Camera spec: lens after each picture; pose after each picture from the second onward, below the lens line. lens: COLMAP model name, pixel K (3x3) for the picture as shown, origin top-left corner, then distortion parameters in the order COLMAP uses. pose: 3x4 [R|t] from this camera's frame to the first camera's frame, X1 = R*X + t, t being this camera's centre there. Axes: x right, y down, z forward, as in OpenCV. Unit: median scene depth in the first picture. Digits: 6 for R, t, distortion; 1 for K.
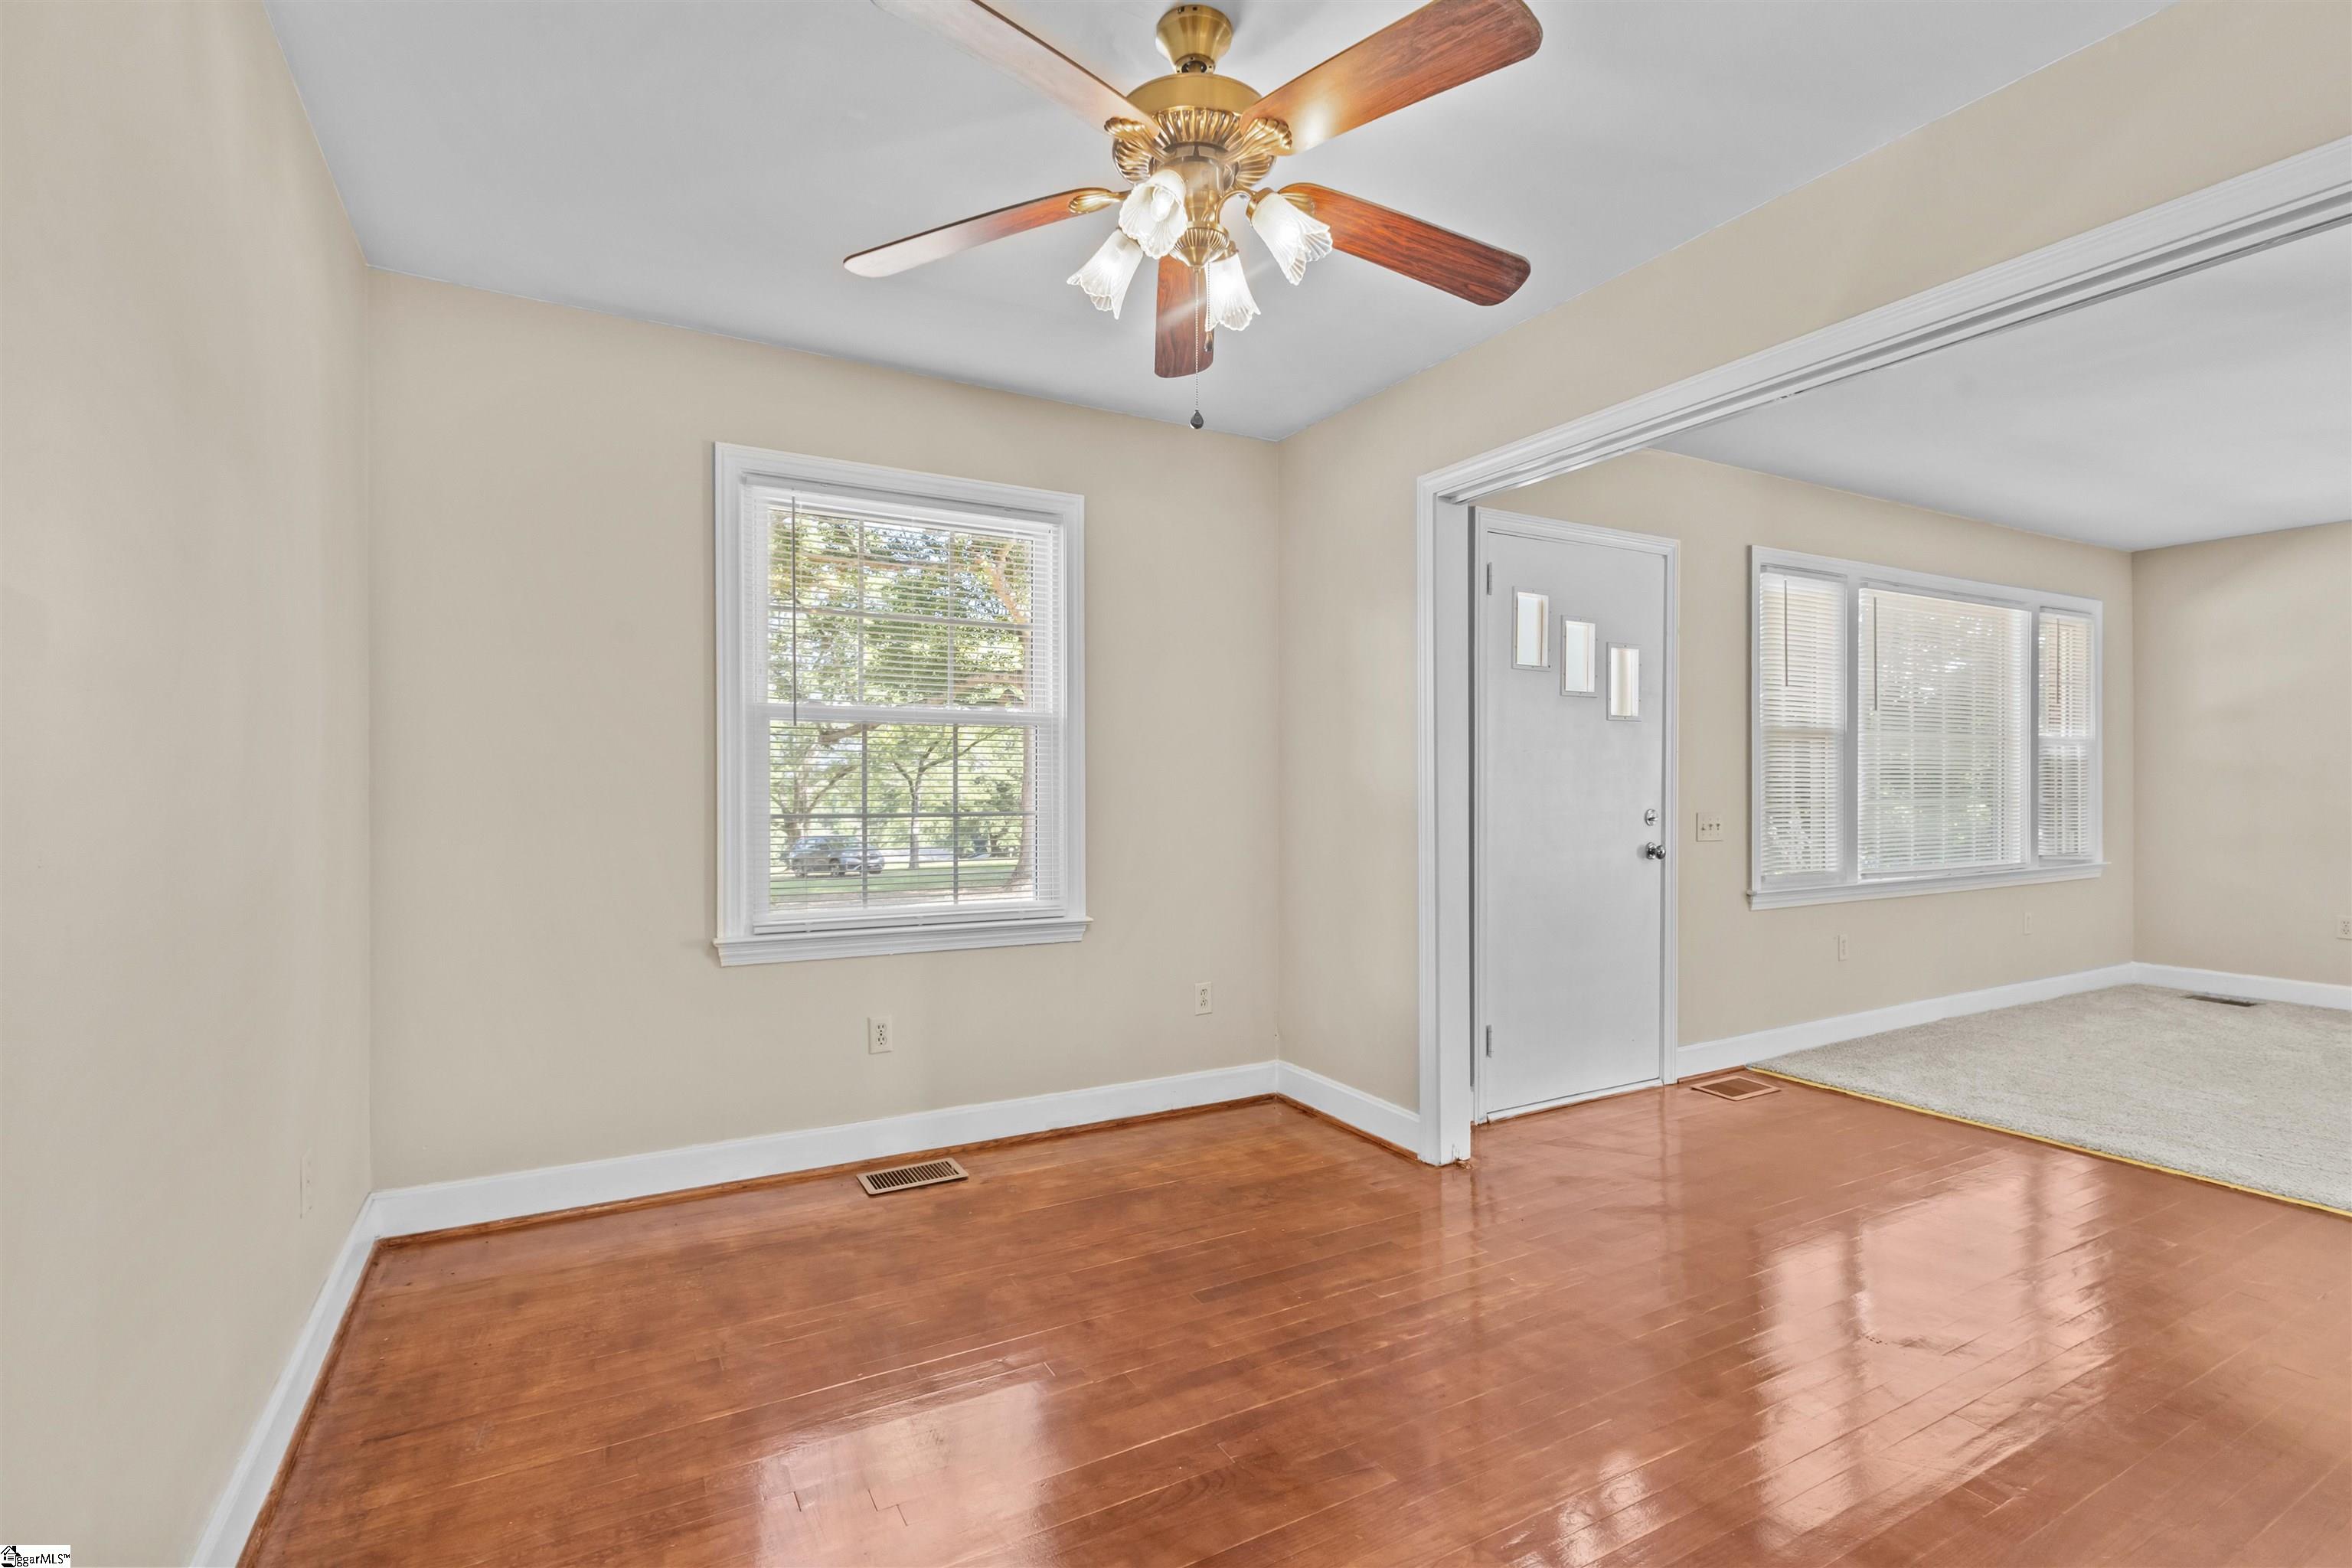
lens RADIAL K [[1085.6, 0, 1178.7], [0, 1085.6, 782.9], [0, 0, 1]] dist [0.010510, -0.000204]
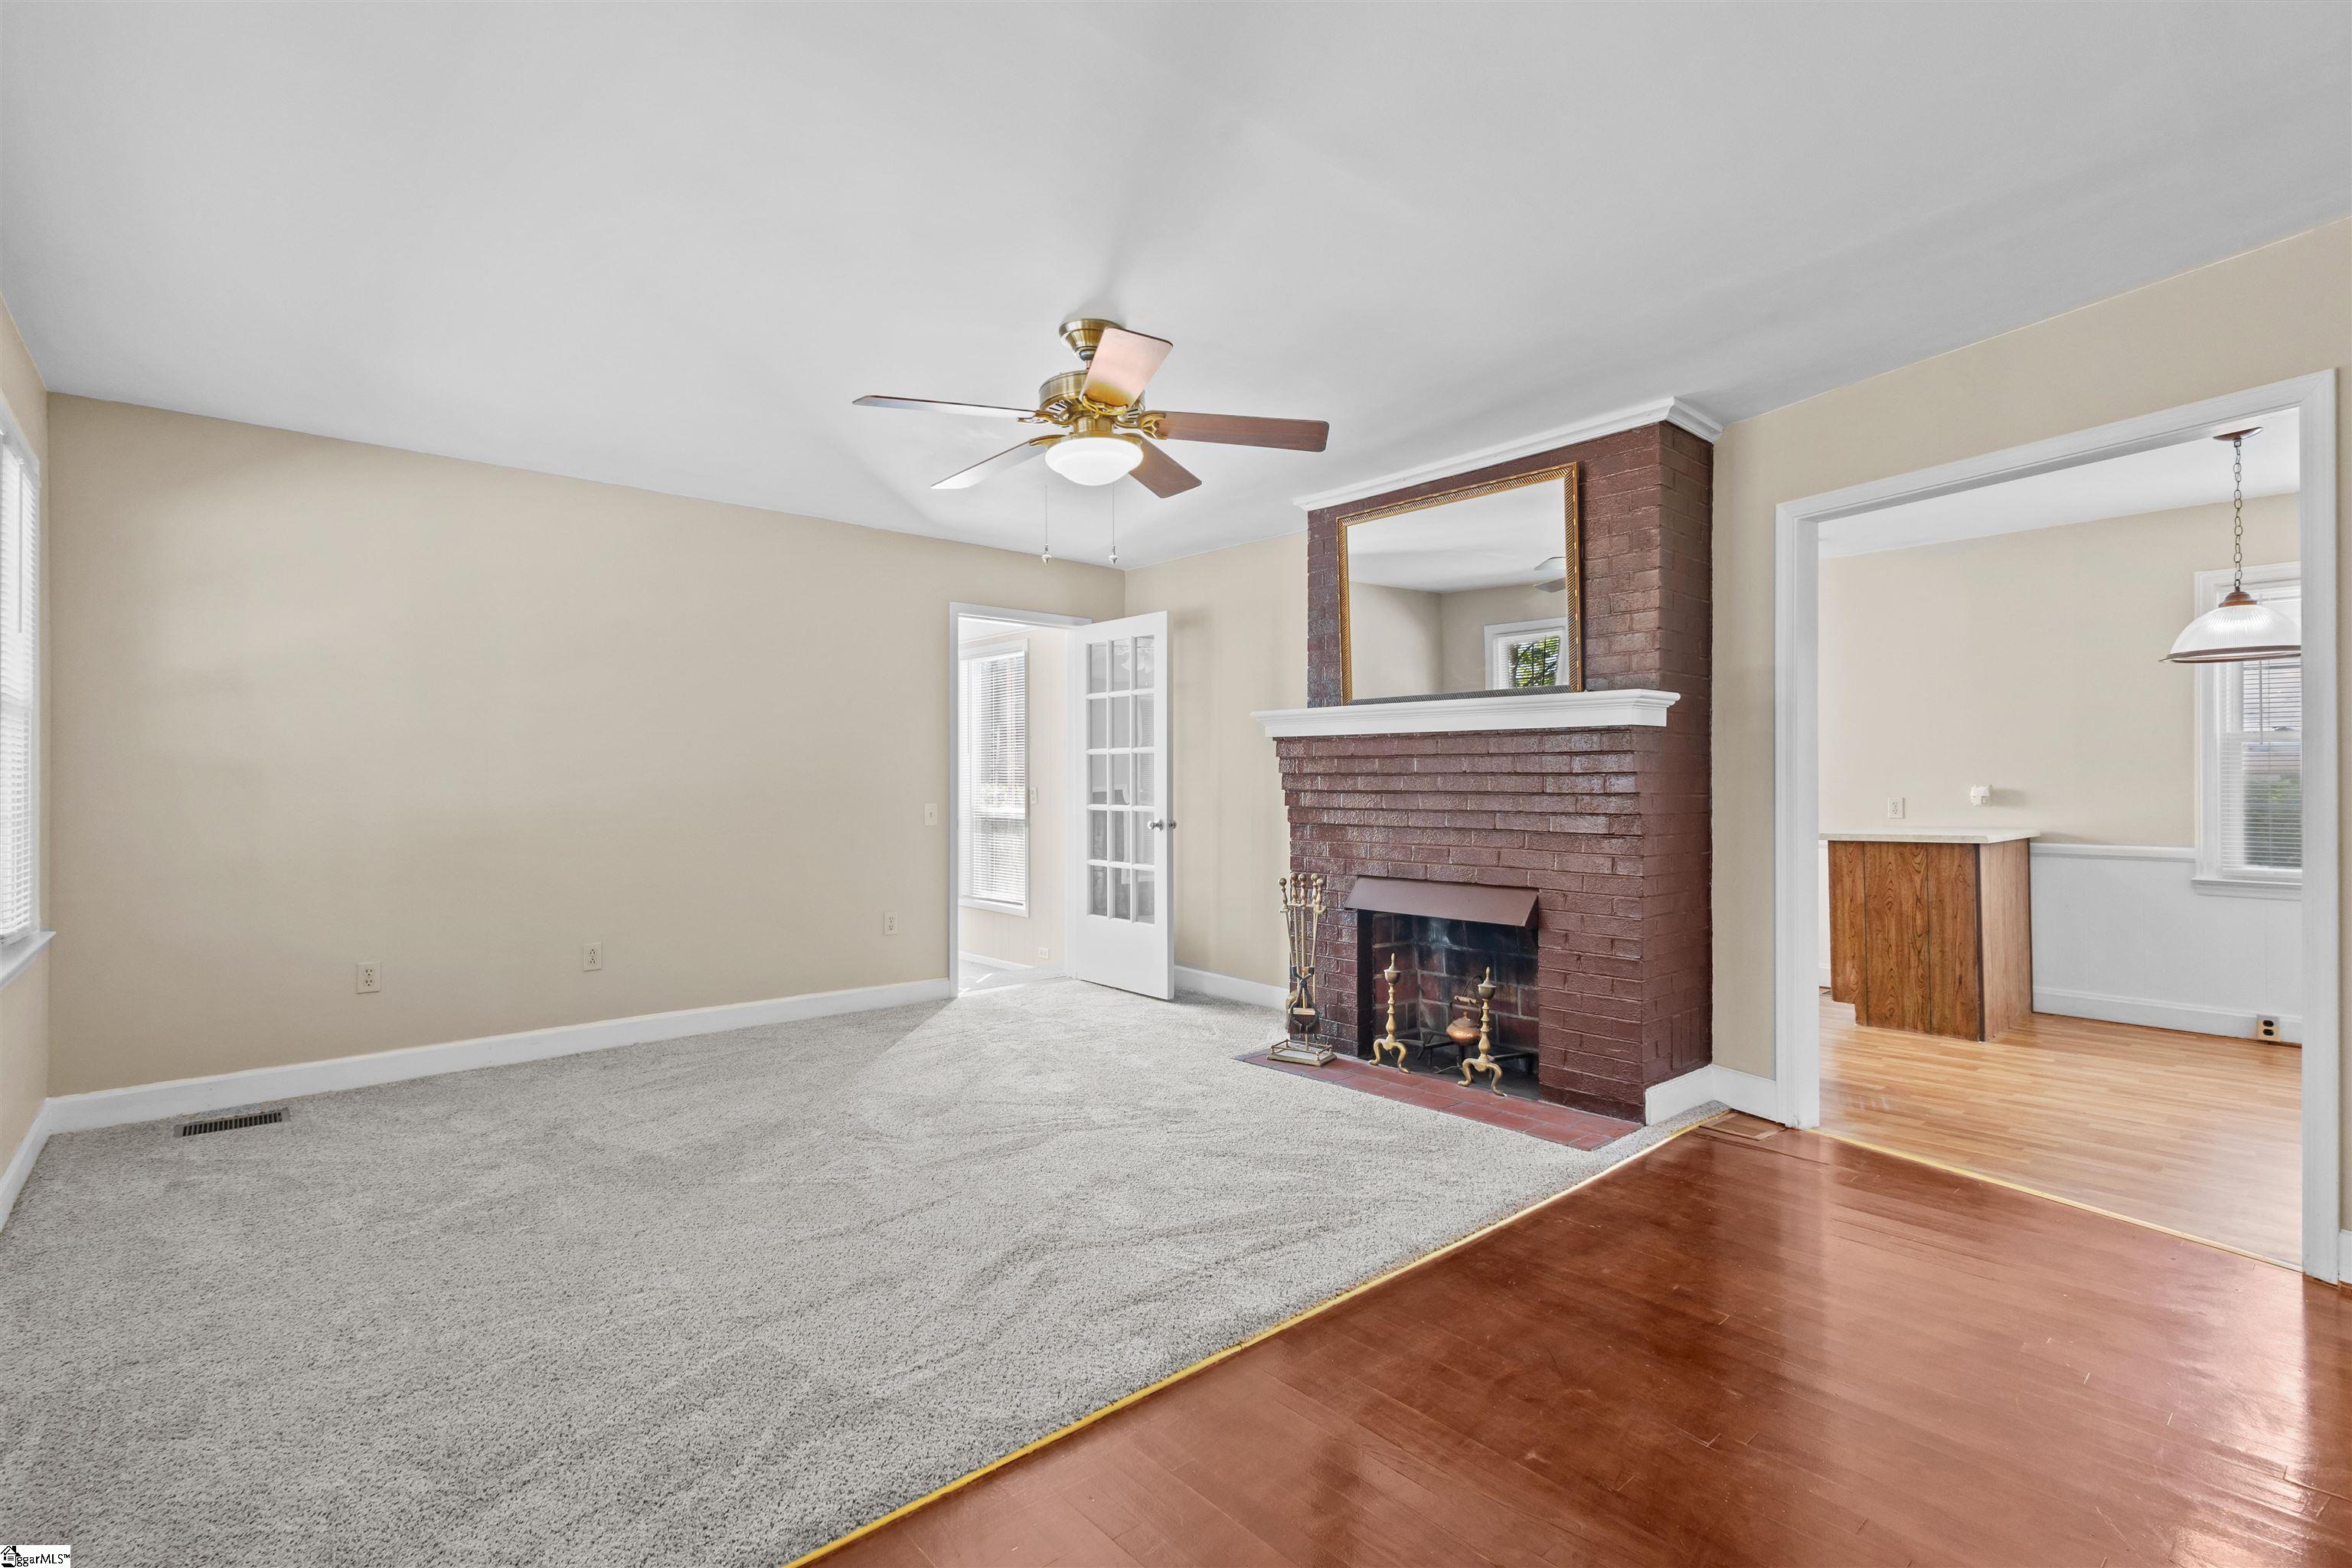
lens RADIAL K [[1081.0, 0, 1167.8], [0, 1081.0, 777.5], [0, 0, 1]] dist [0.008299, -0.000596]
pose [[-0.211879, 0.004923, 0.977284, 0.066535], [0.004734, 0.999981, -0.004011, -0.000225], [-0.977284, 0.003777, -0.211898, 0.206157]]
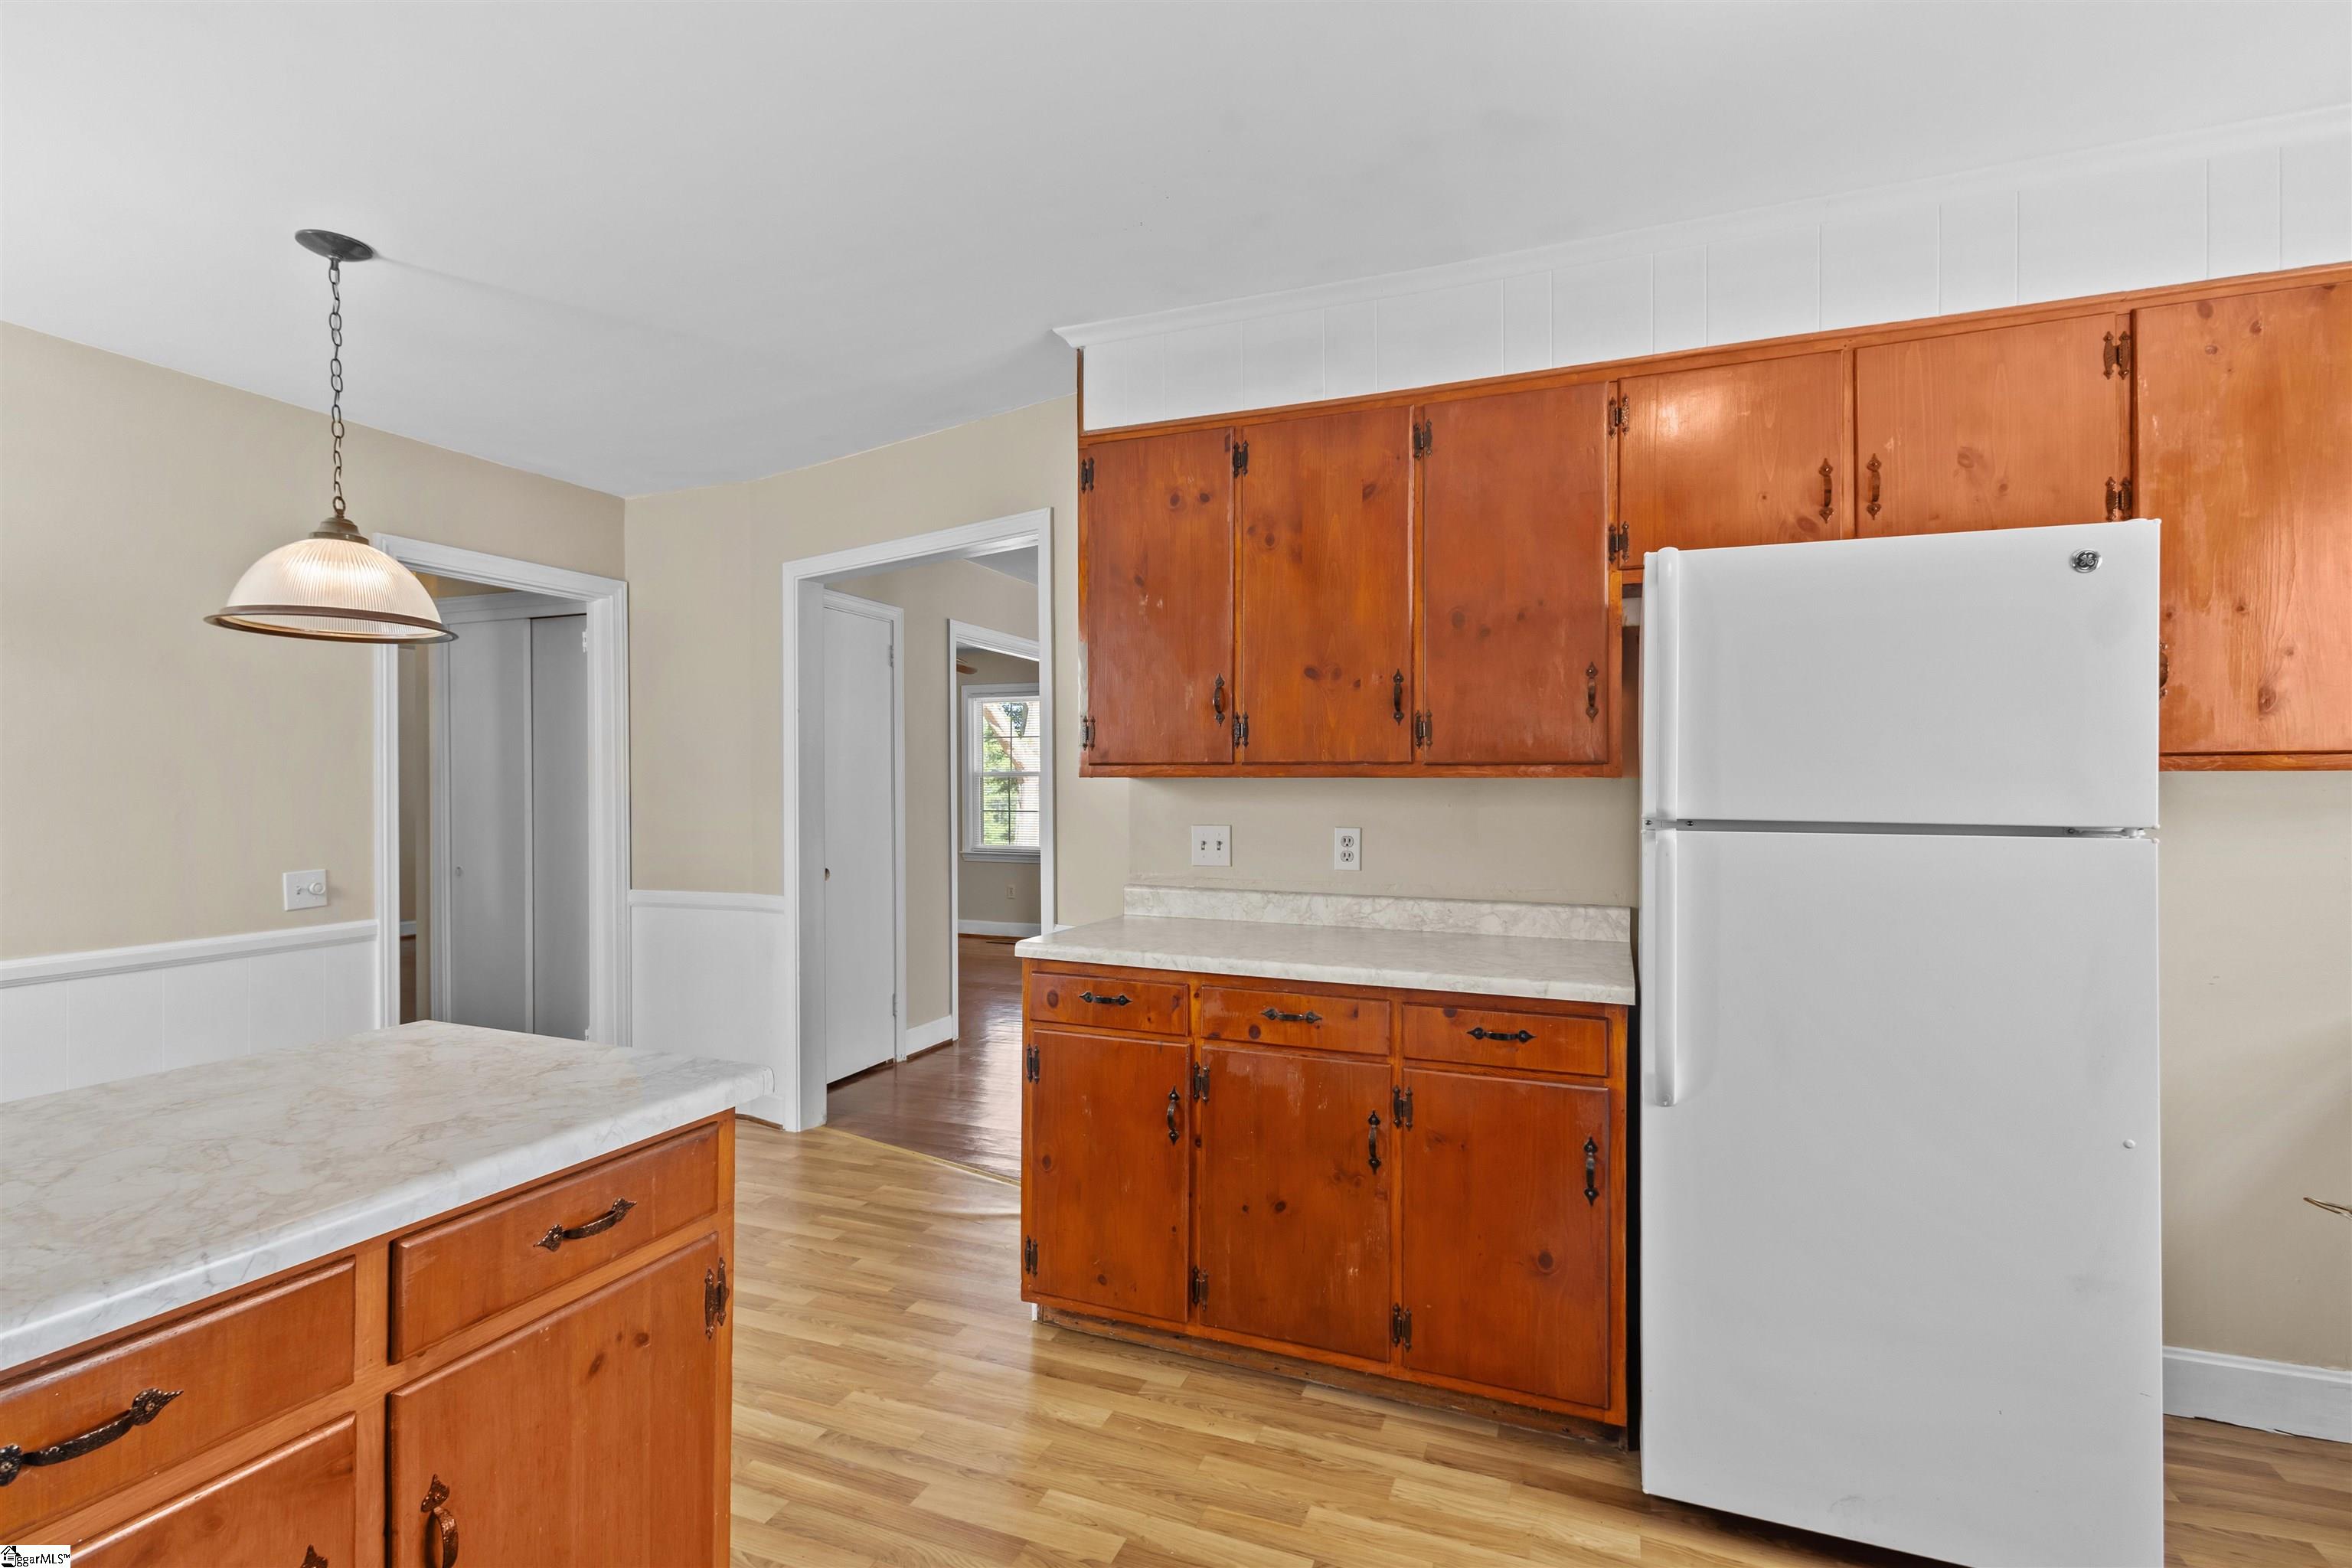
lens RADIAL K [[1107.0, 0, 1187.1], [0, 1107.0, 779.2], [0, 0, 1]] dist [0.011969, -0.000208]
pose [[0.639077, -0.008411, -0.769097, 0.438032], [0.006335, 0.999964, -0.005672, -0.006510], [0.769116, -0.001248, 0.639107, -0.090741]]
